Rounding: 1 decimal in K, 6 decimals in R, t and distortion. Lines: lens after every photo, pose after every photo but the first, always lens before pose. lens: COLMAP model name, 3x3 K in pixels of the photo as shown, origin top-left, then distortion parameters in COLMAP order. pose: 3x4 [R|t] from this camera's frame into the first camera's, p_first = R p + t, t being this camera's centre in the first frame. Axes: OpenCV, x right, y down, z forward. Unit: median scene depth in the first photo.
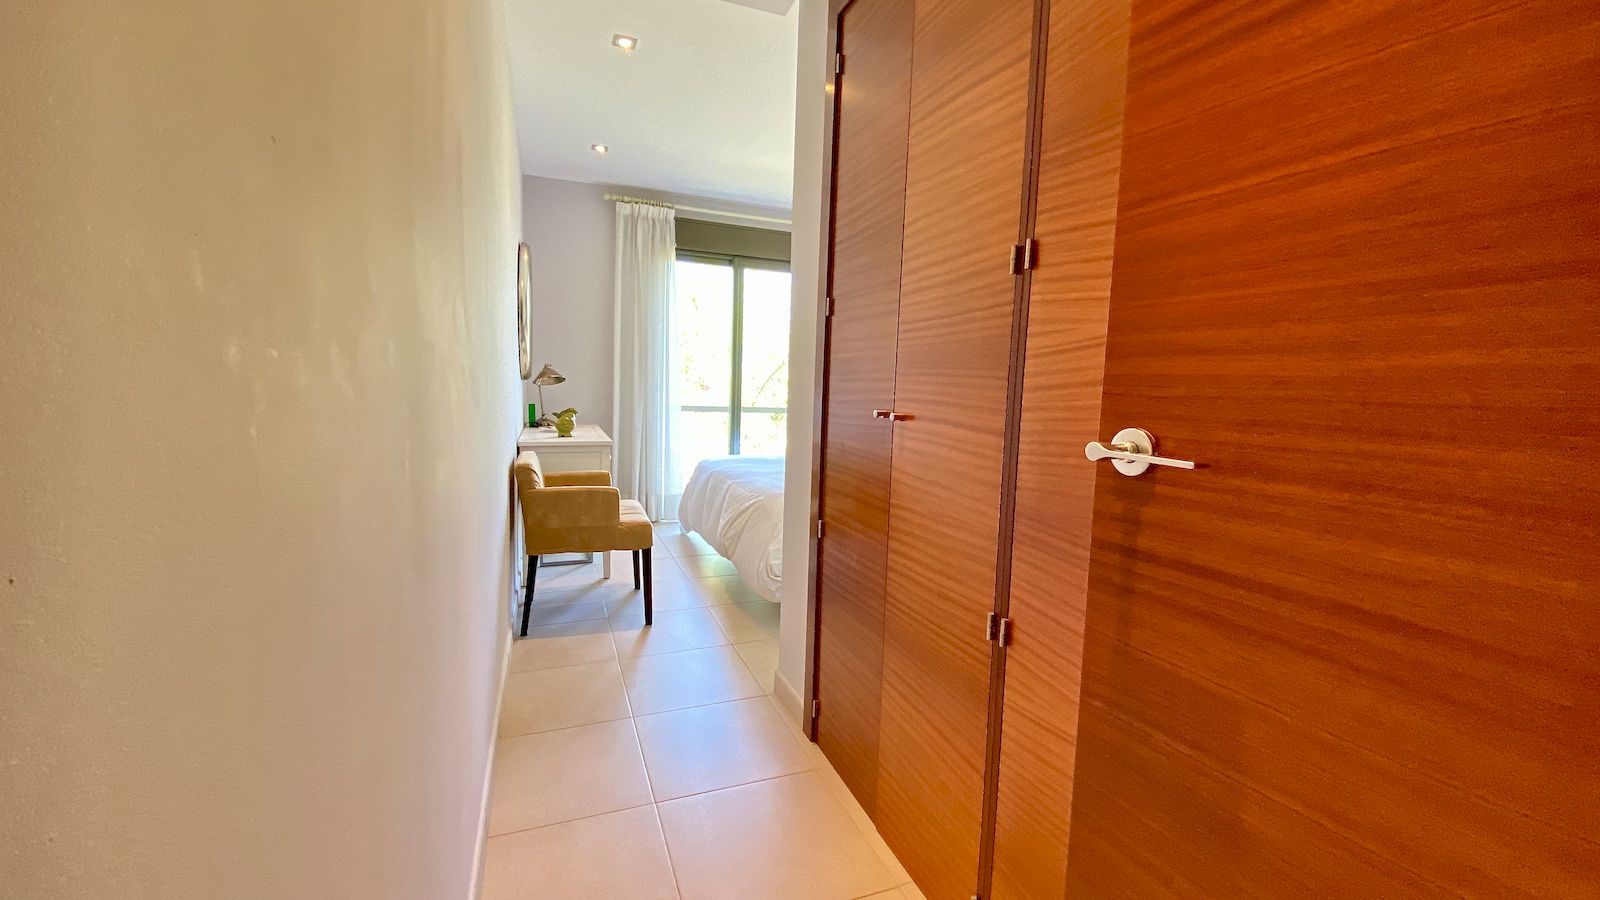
lens RADIAL K [[658.9, 0, 804.6], [0, 658.9, 452.9], [0, 0, 1]] dist [0.000527, -0.008487]
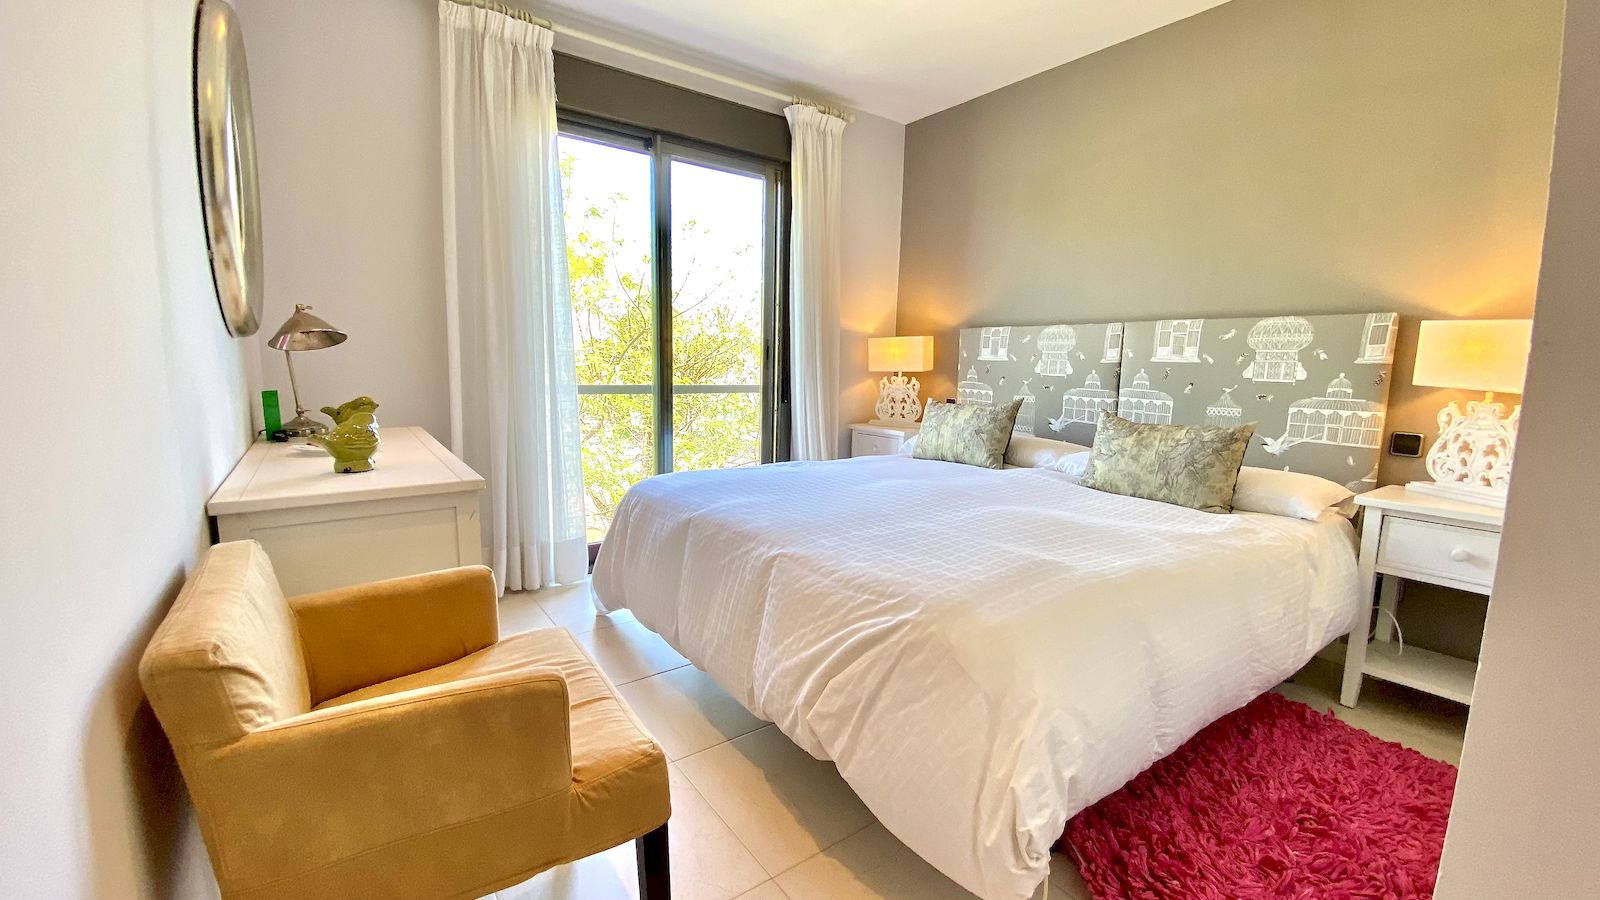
lens RADIAL K [[658.9, 0, 804.6], [0, 658.9, 452.9], [0, 0, 1]] dist [0.000527, -0.008487]
pose [[0.967758, -0.036764, 0.249186, -0.165583], [0.023834, 0.998218, 0.054712, -0.046844], [-0.250753, -0.047008, 0.966909, 0.455346]]
